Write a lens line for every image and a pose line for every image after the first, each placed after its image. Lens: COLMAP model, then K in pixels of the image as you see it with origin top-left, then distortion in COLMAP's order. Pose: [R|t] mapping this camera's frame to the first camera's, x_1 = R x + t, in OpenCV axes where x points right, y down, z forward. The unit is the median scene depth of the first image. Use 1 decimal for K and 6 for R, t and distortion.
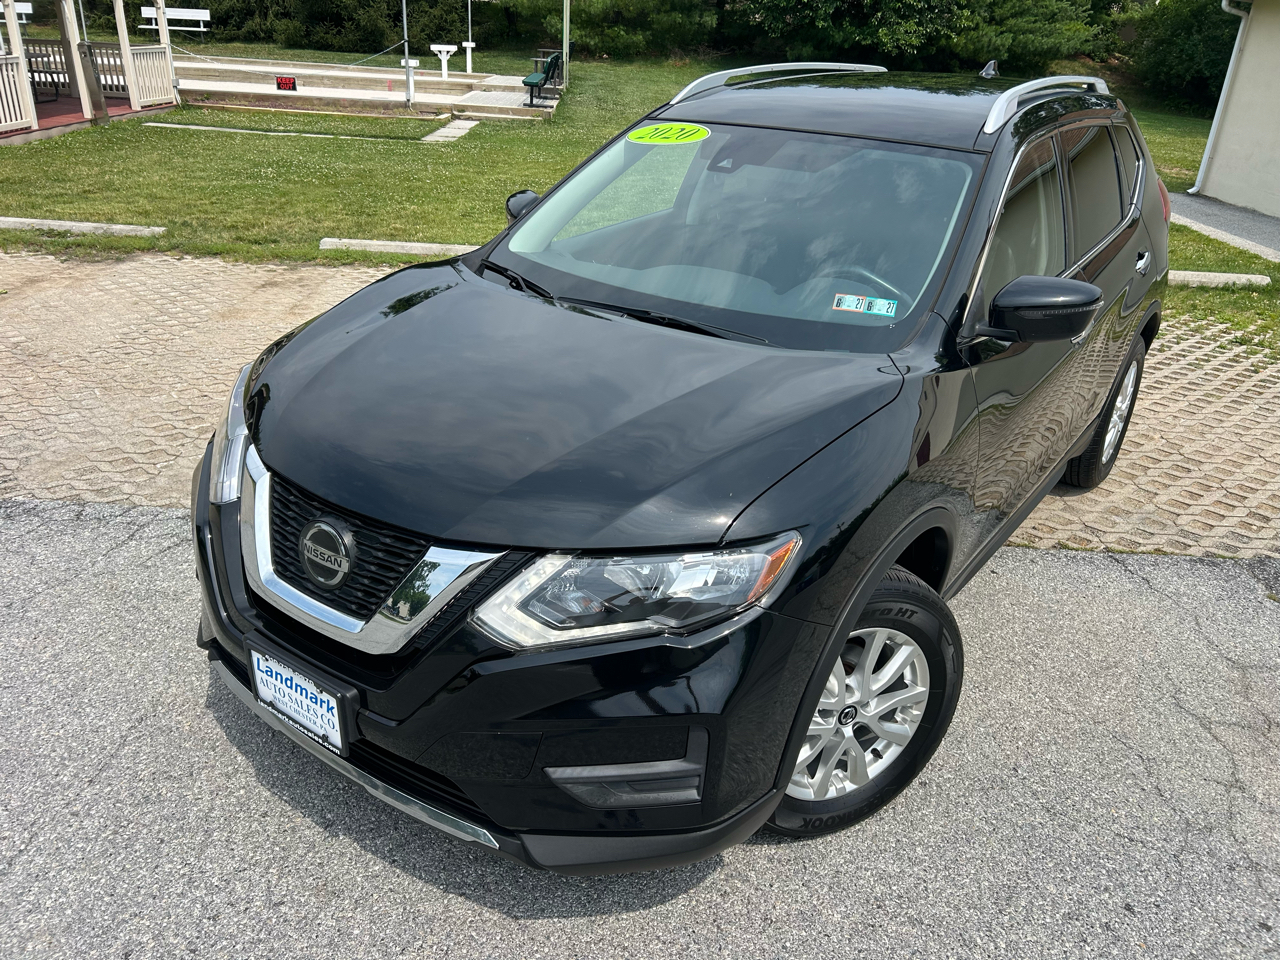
lens RADIAL K [[1025.6, 0, 636.9], [0, 1025.6, 485.8], [0, 0, 1]] dist [0.051506, -0.065537]
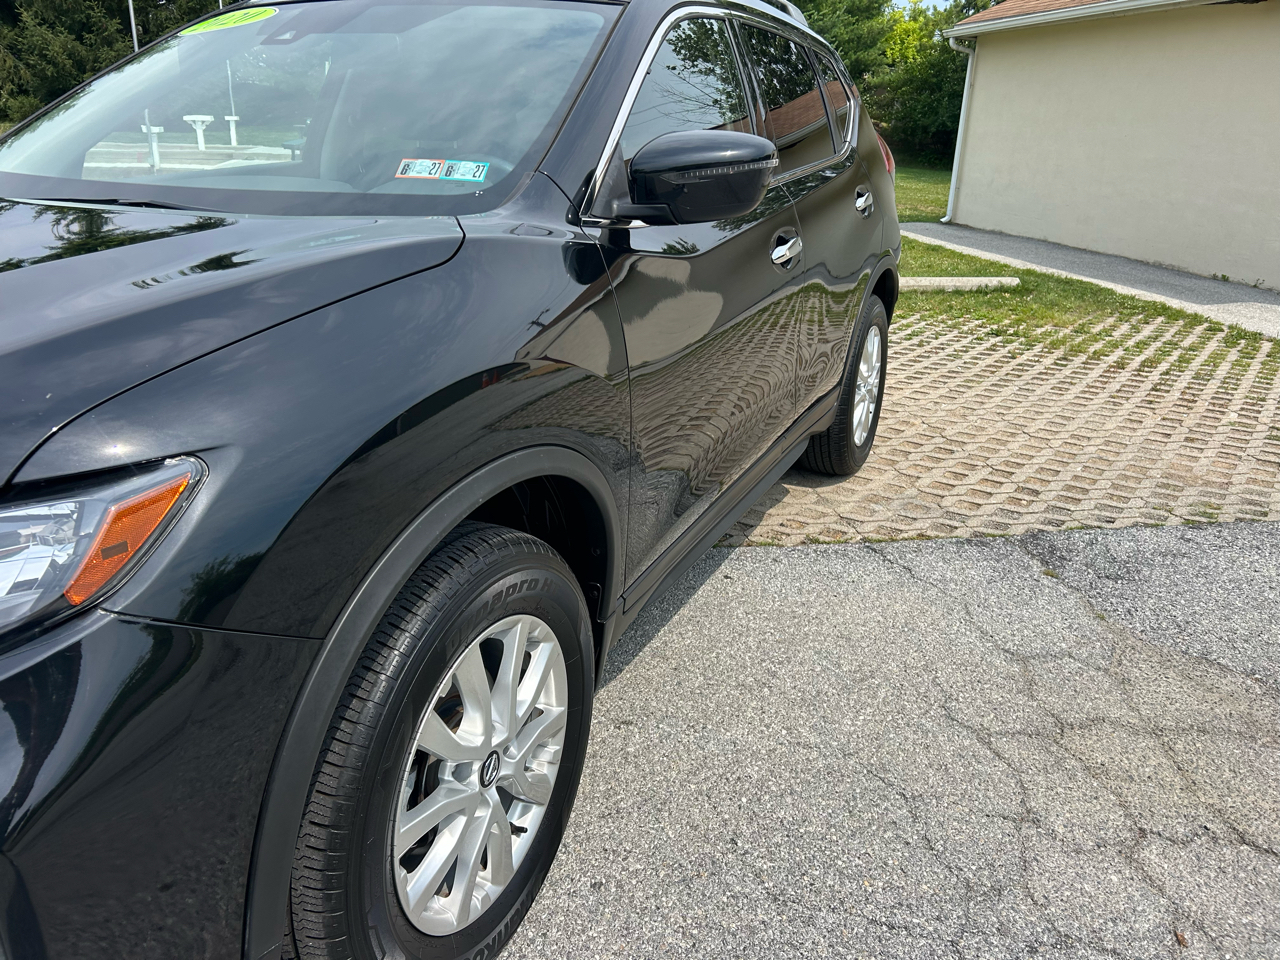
lens RADIAL K [[1025.6, 0, 685.4], [0, 1025.6, 450.2], [0, 0, 1]] dist [0.051506, -0.065537]
pose [[0.975638, -0.070977, 0.207590, 0.144873], [0.093959, 0.990231, -0.103024, 0.059091], [-0.198250, 0.120019, 0.972776, 0.214273]]
